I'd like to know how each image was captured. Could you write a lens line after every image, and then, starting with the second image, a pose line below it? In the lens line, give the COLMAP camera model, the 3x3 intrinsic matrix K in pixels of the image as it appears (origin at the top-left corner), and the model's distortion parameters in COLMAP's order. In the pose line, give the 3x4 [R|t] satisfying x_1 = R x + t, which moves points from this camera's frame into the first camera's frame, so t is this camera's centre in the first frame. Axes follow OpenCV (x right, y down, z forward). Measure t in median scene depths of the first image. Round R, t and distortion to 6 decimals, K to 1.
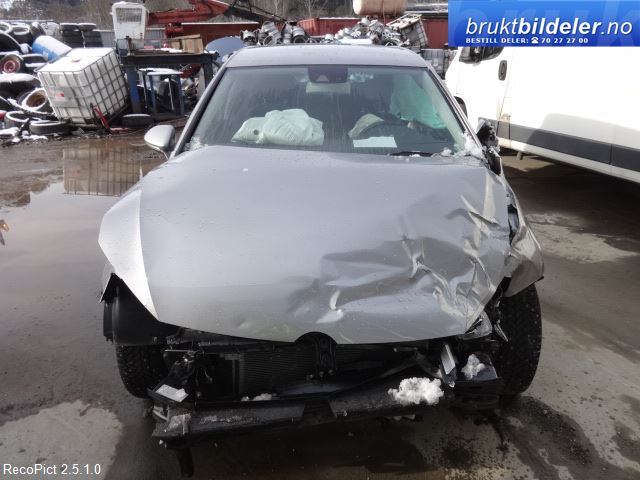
lens RADIAL K [[472.1, 0, 321.1], [0, 472.1, 239.1], [0, 0, 1]] dist [-0.010366, 0.000752]
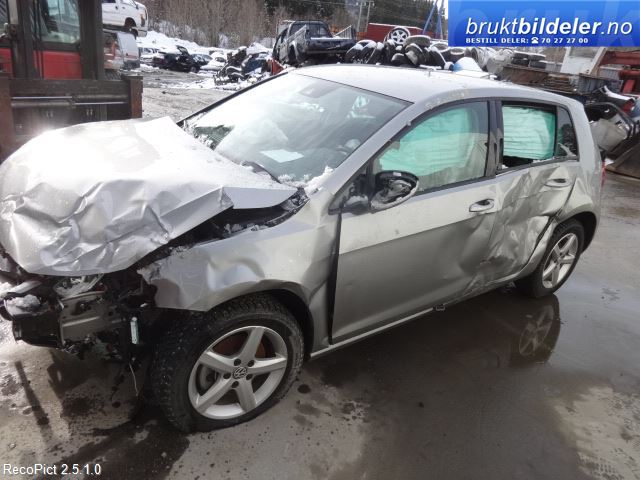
lens RADIAL K [[472.1, 0, 320.4], [0, 472.1, 239.7], [0, 0, 1]] dist [-0.010366, 0.000752]
pose [[0.589584, 0.384525, -0.710304, 1.211470], [-0.426244, 0.895107, 0.130767, -0.266400], [0.686081, 0.225664, 0.691642, 0.517232]]
